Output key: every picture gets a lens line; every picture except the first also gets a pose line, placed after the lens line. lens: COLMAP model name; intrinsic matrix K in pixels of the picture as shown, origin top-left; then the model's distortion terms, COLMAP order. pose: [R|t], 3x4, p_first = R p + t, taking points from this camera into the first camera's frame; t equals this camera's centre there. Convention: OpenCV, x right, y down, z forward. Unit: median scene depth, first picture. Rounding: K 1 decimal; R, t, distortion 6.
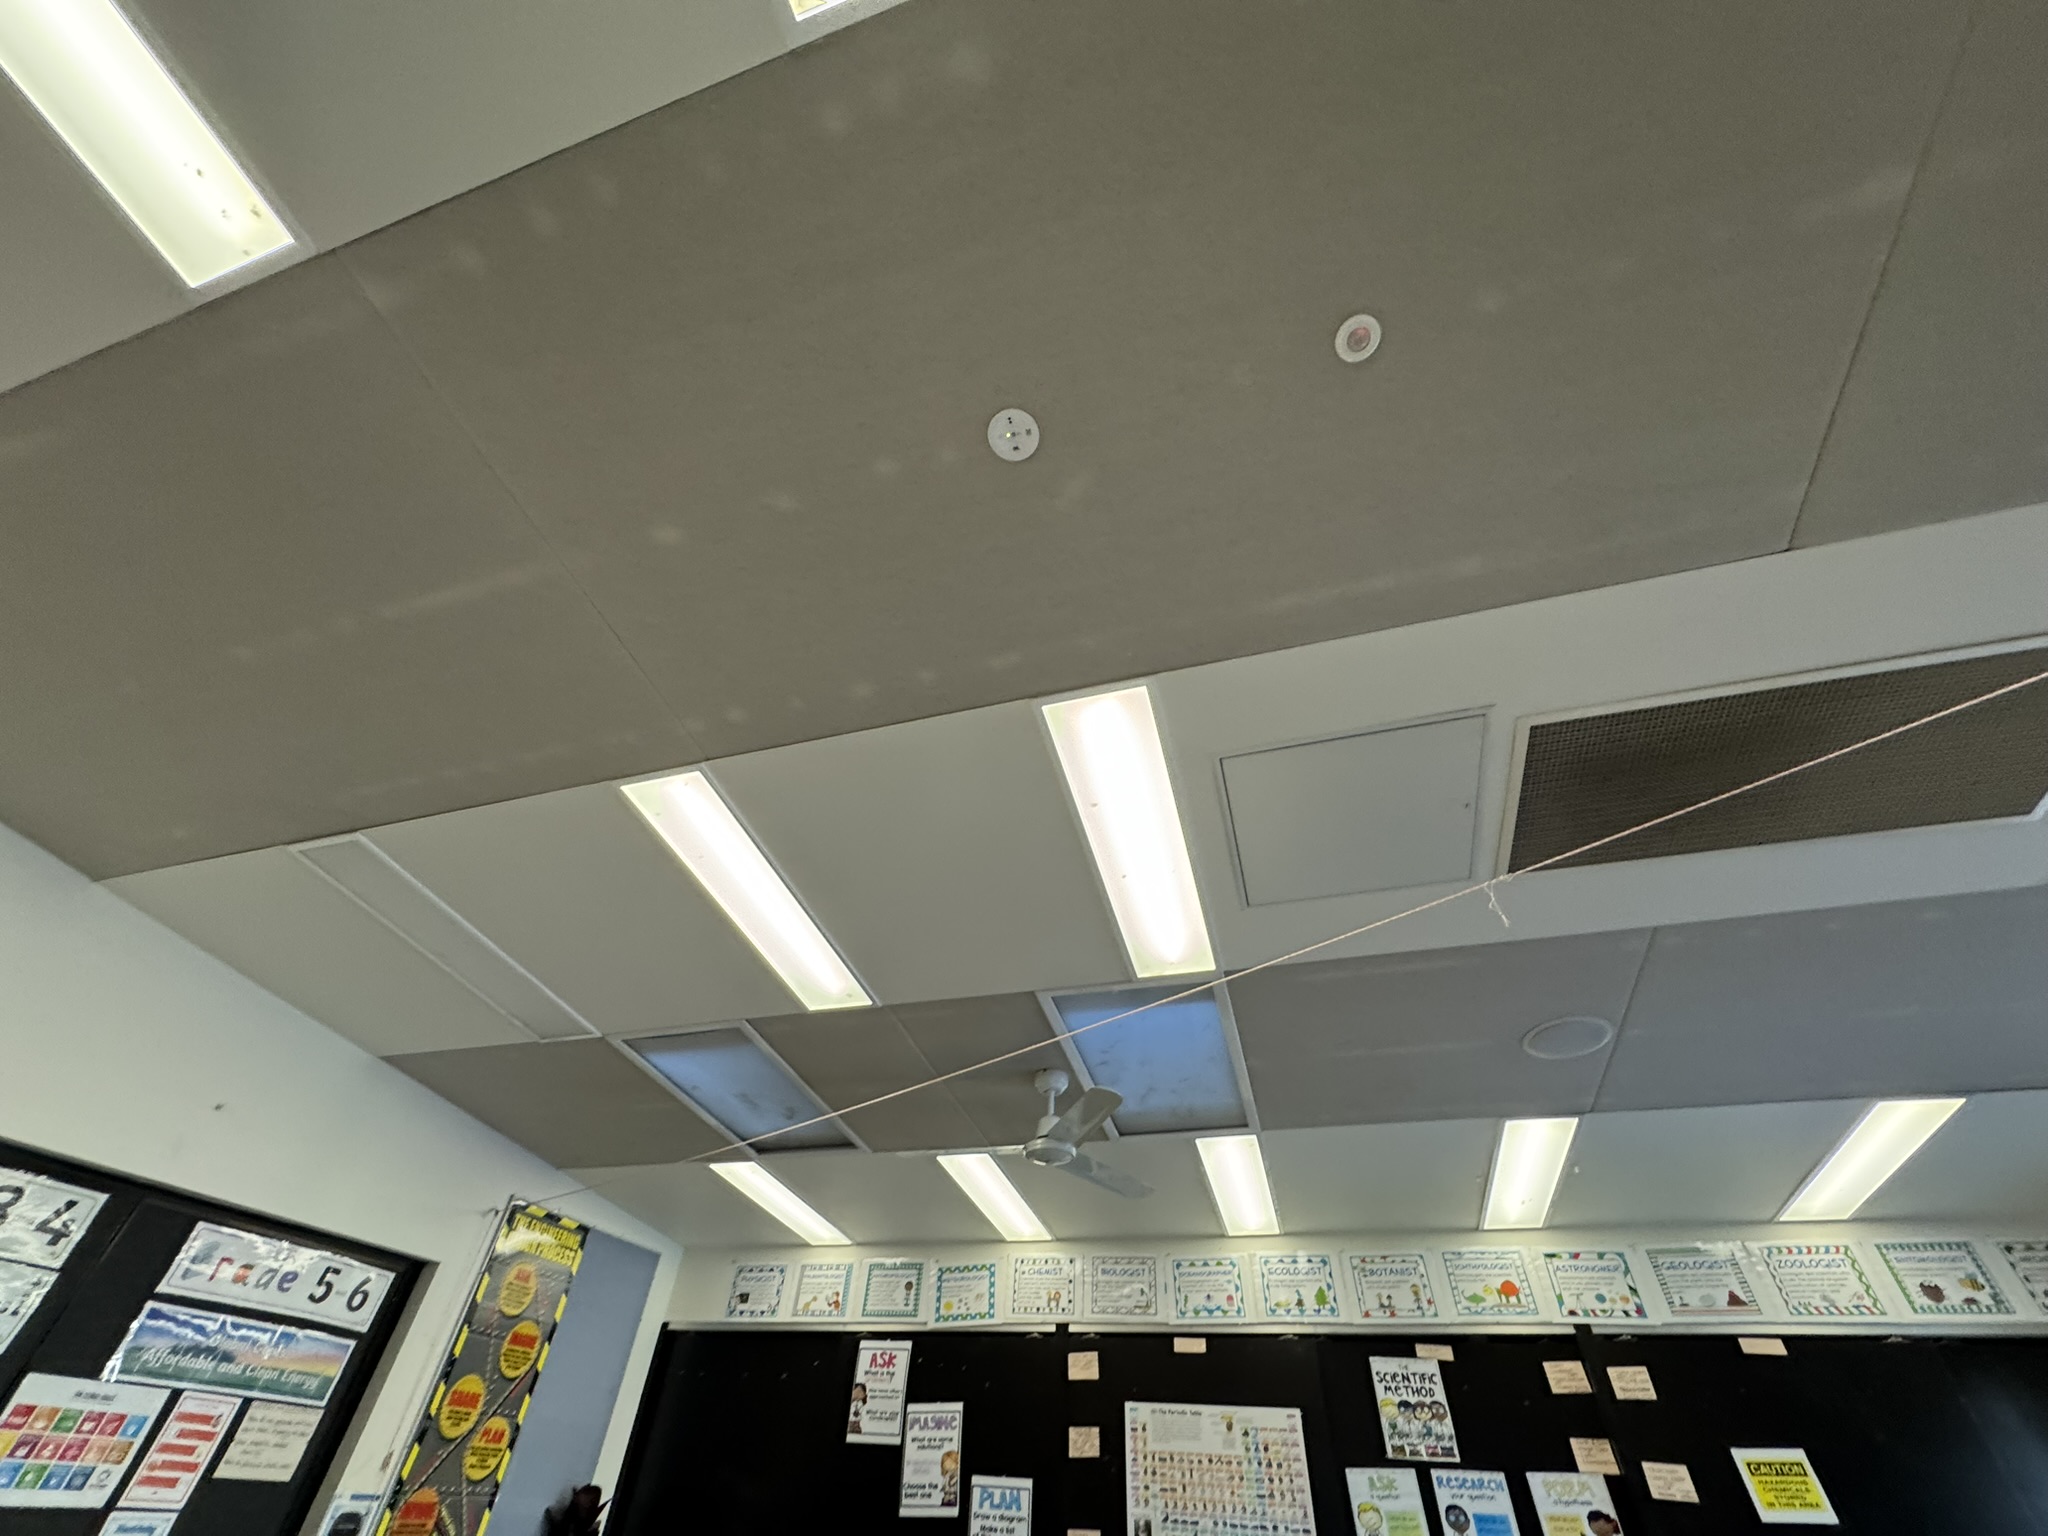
lens RADIAL K [[819.7, 0, 1024.0], [0, 819.7, 768.0], [0, 0, 1]] dist [-0.000500, 0.000030]
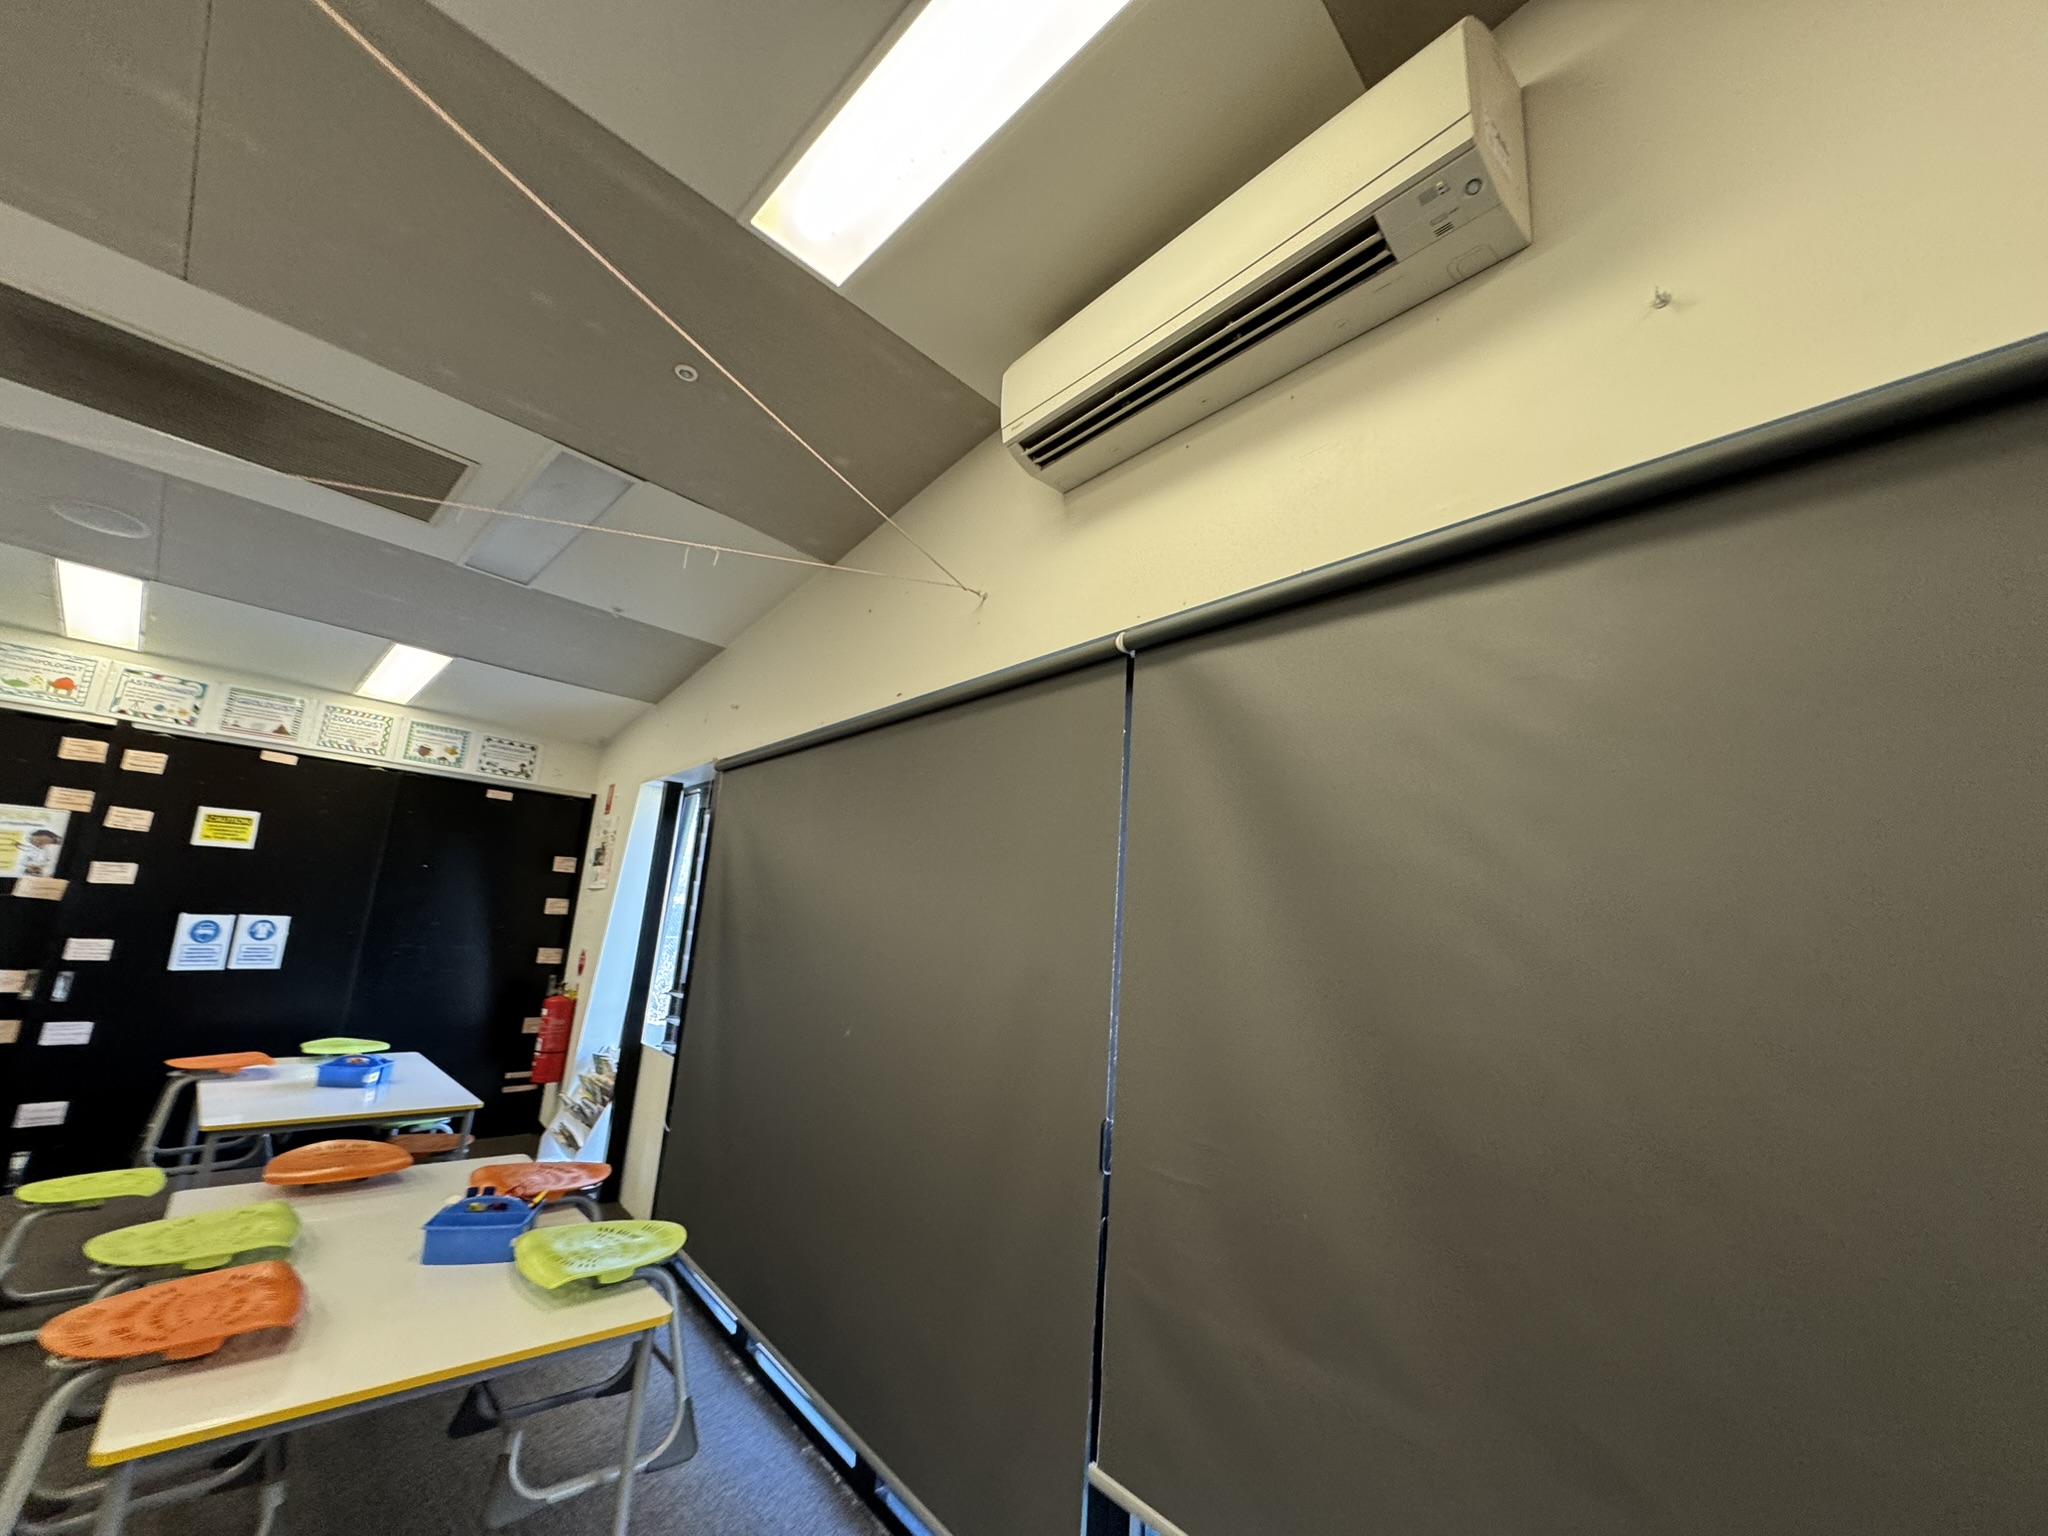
lens RADIAL K [[819.7, 0, 1024.0], [0, 819.7, 768.0], [0, 0, 1]] dist [-0.000500, 0.000030]
pose [[0.442463, 0.164584, 0.881555, 0.216259], [-0.637371, 0.749232, 0.180025, -0.350085], [-0.630860, -0.641532, 0.436408, -0.434381]]
